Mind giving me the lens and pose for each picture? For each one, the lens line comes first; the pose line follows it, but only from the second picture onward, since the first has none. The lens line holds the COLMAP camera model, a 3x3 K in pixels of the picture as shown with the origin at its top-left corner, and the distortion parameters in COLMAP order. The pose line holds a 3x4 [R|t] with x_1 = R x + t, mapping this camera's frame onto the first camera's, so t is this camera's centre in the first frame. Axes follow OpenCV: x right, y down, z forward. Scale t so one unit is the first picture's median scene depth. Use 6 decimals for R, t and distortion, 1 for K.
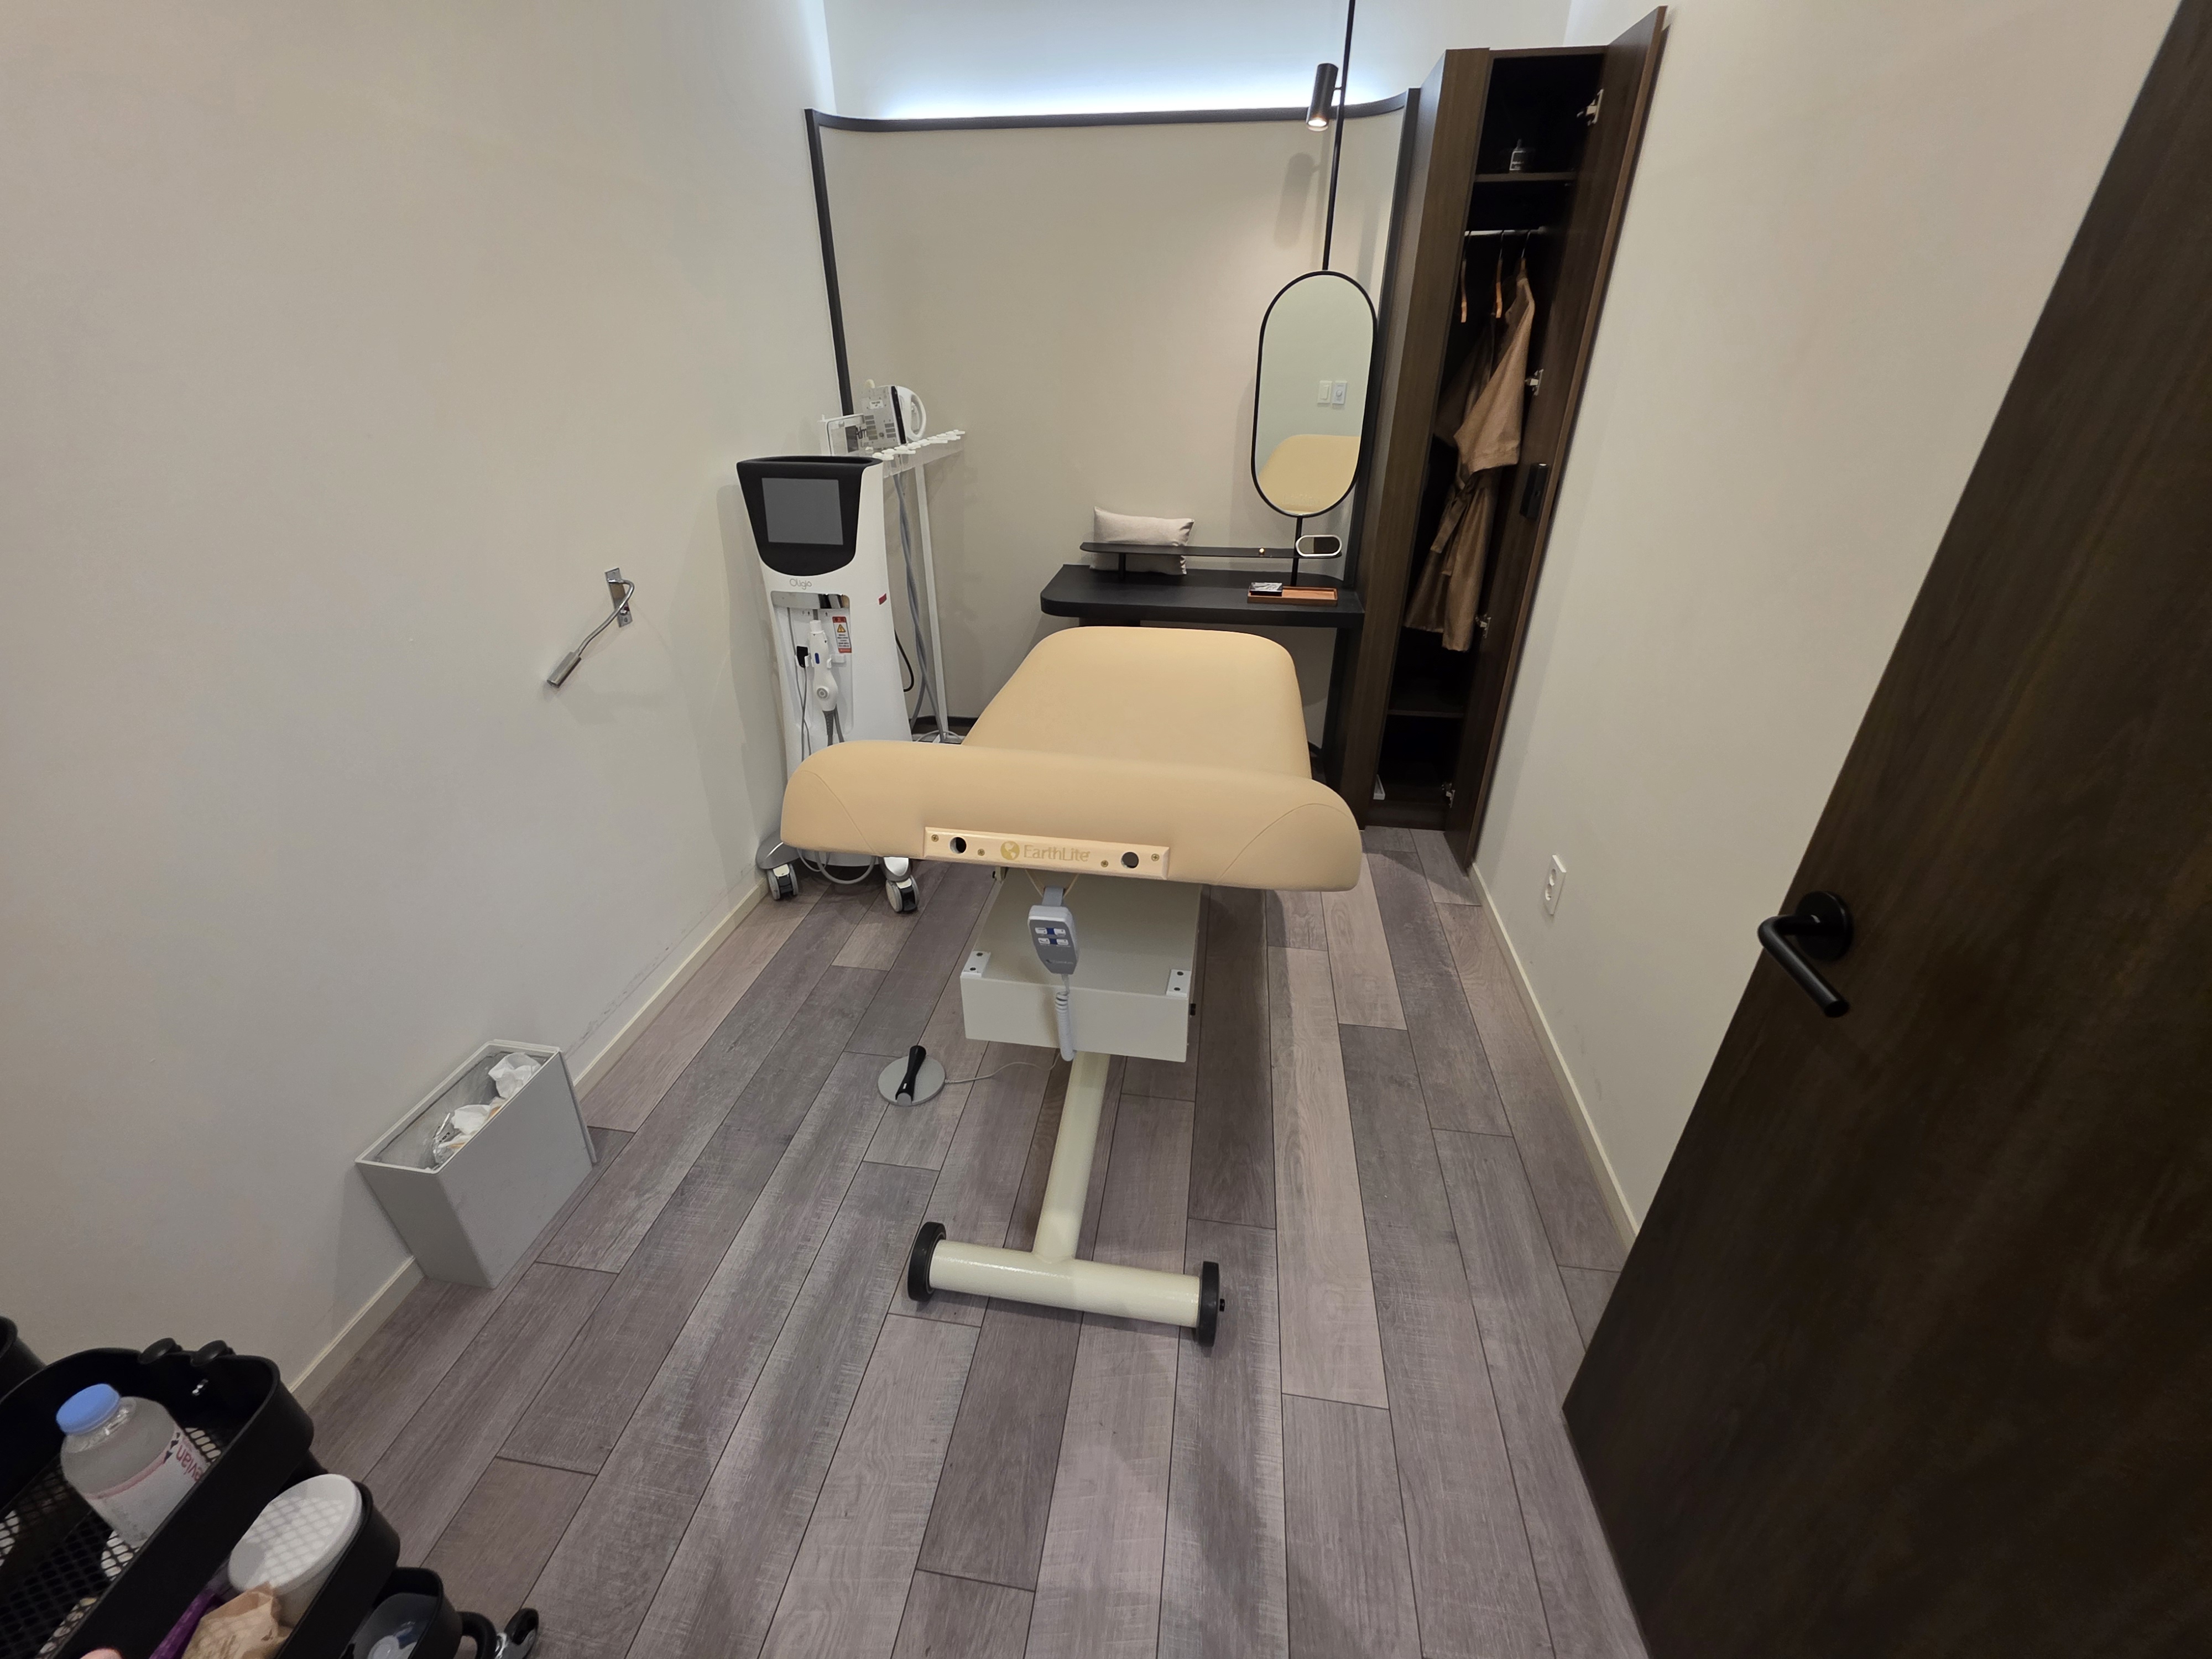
lens RADIAL K [[891.6, 0, 1103.4], [0, 891.6, 828.0], [0, 0, 1]] dist [0.000369, 0.000647]
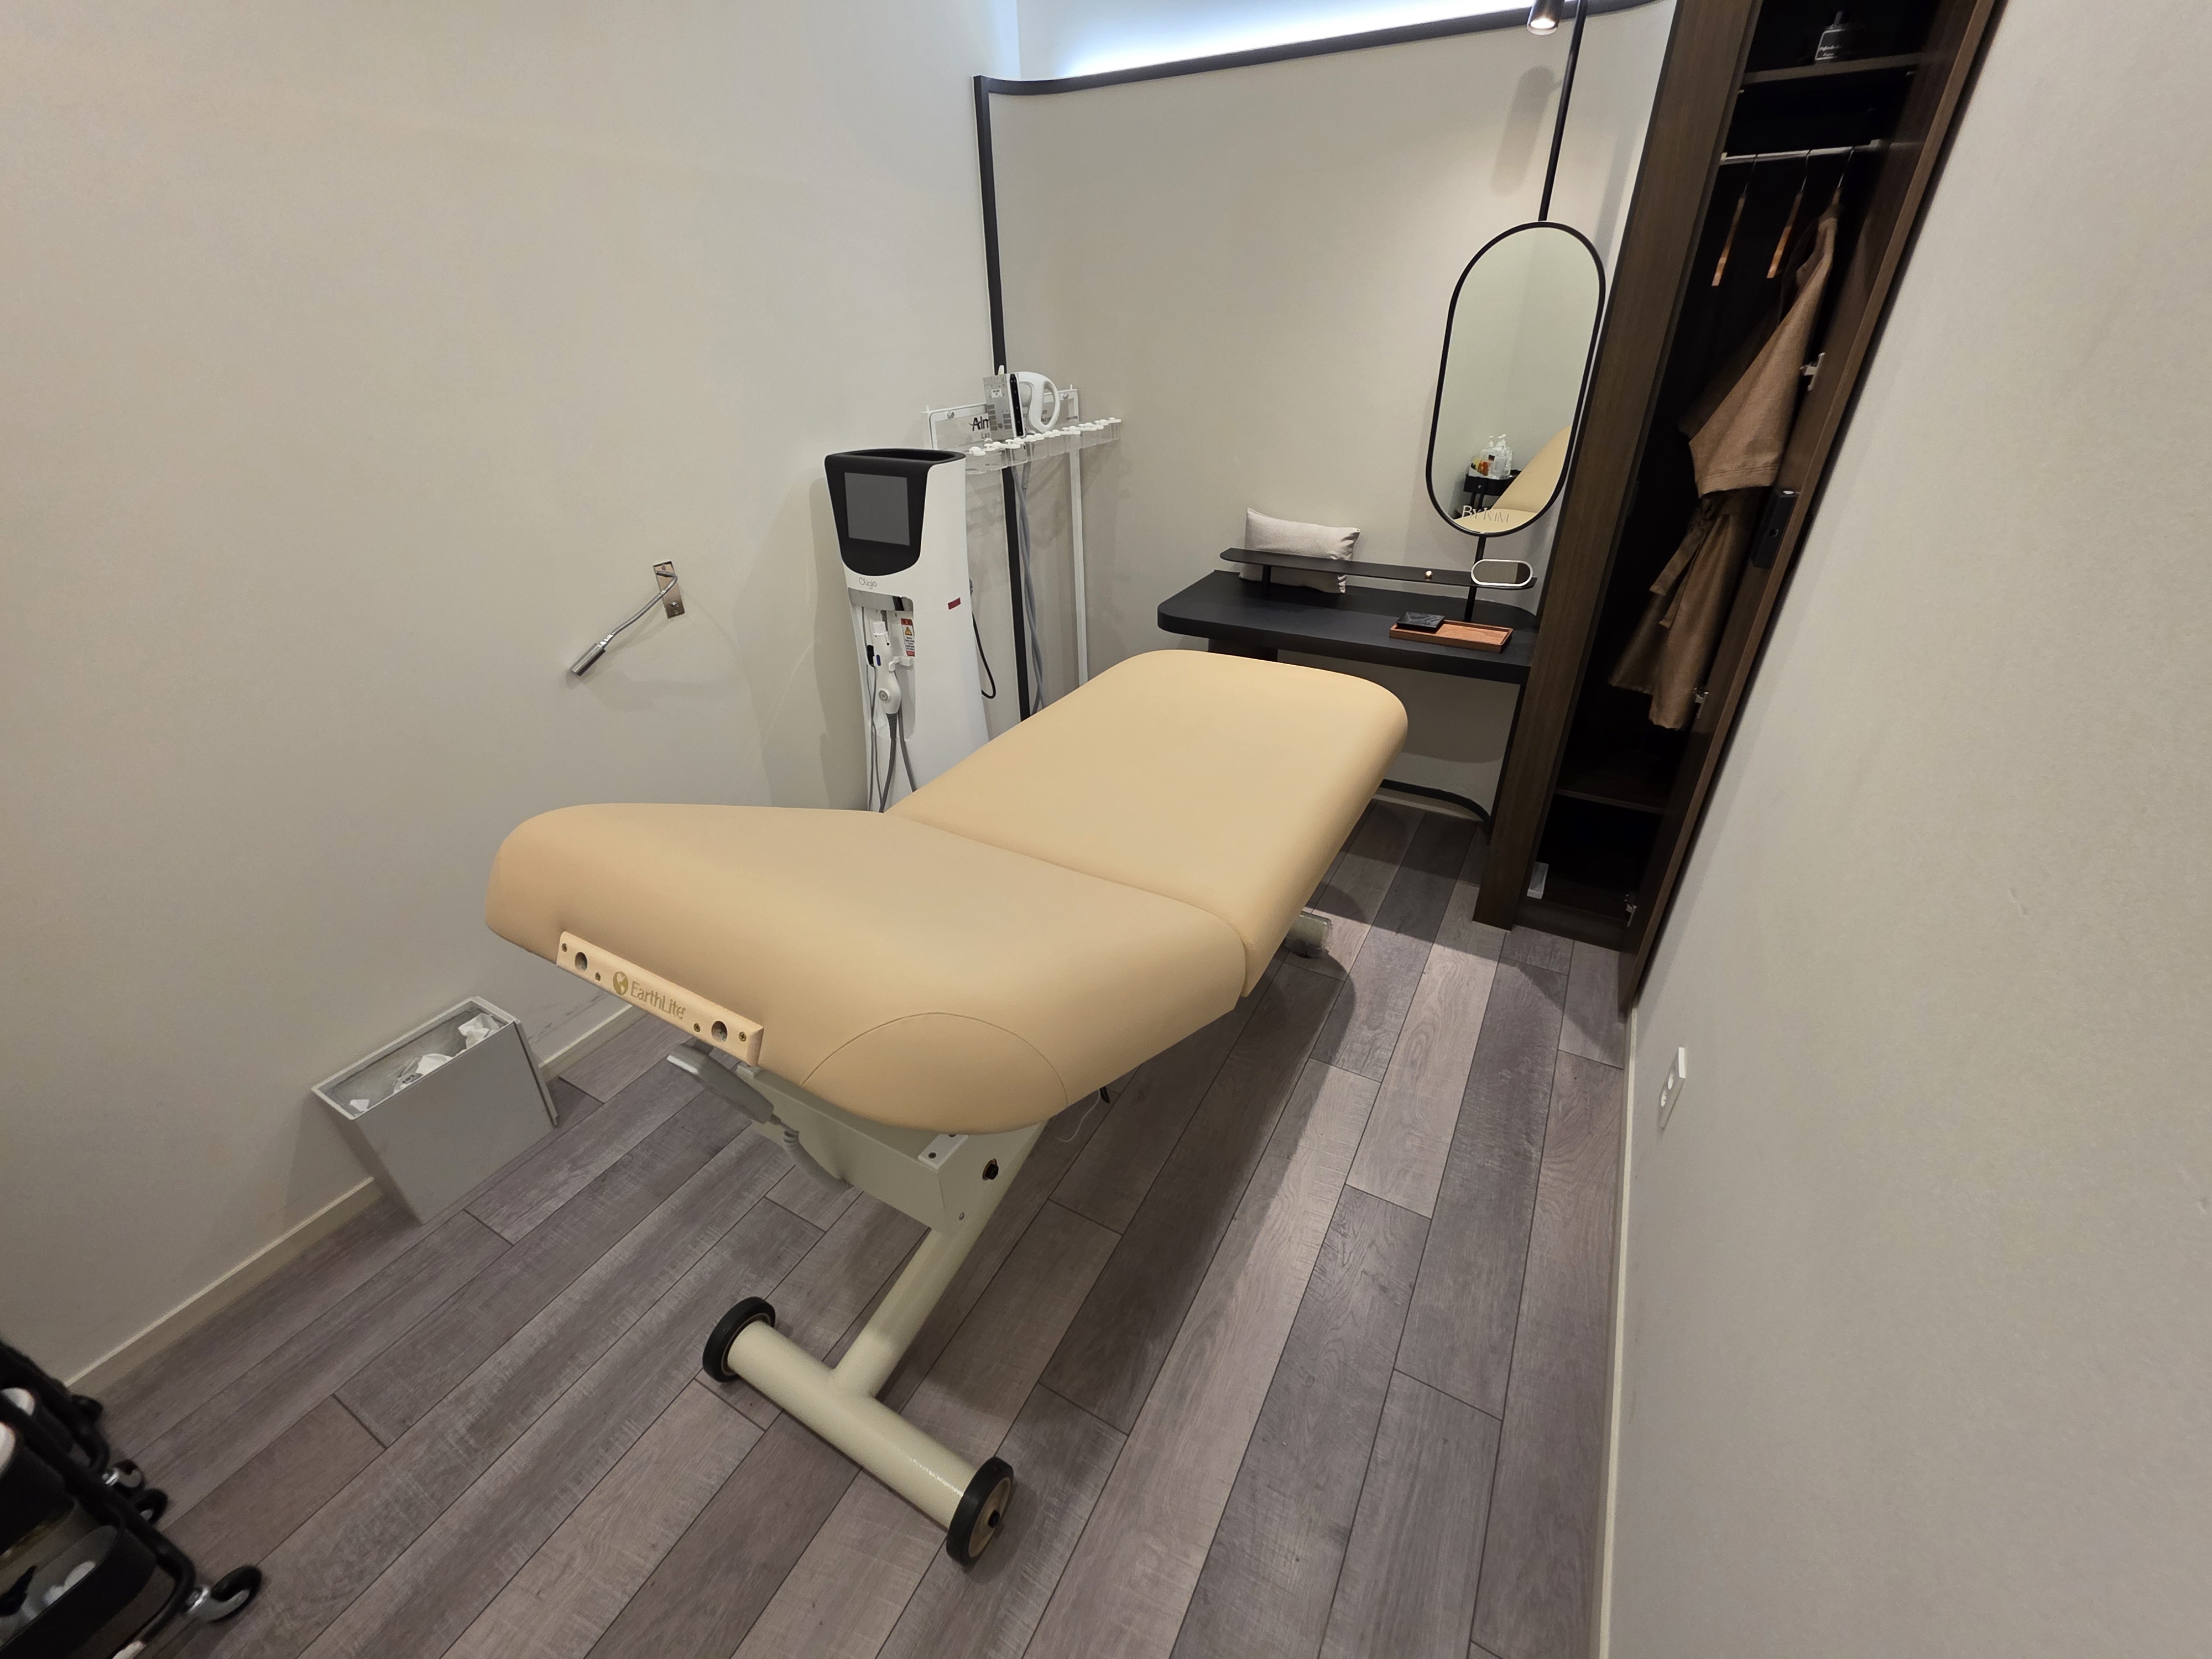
lens RADIAL K [[891.6, 0, 1107.5], [0, 891.6, 825.5], [0, 0, 1]] dist [0.000369, 0.000647]
pose [[0.934224, 0.161232, -0.318166, 0.264323], [-0.151458, 0.986910, 0.055398, -0.110426], [0.322933, -0.003565, 0.946415, 0.170177]]
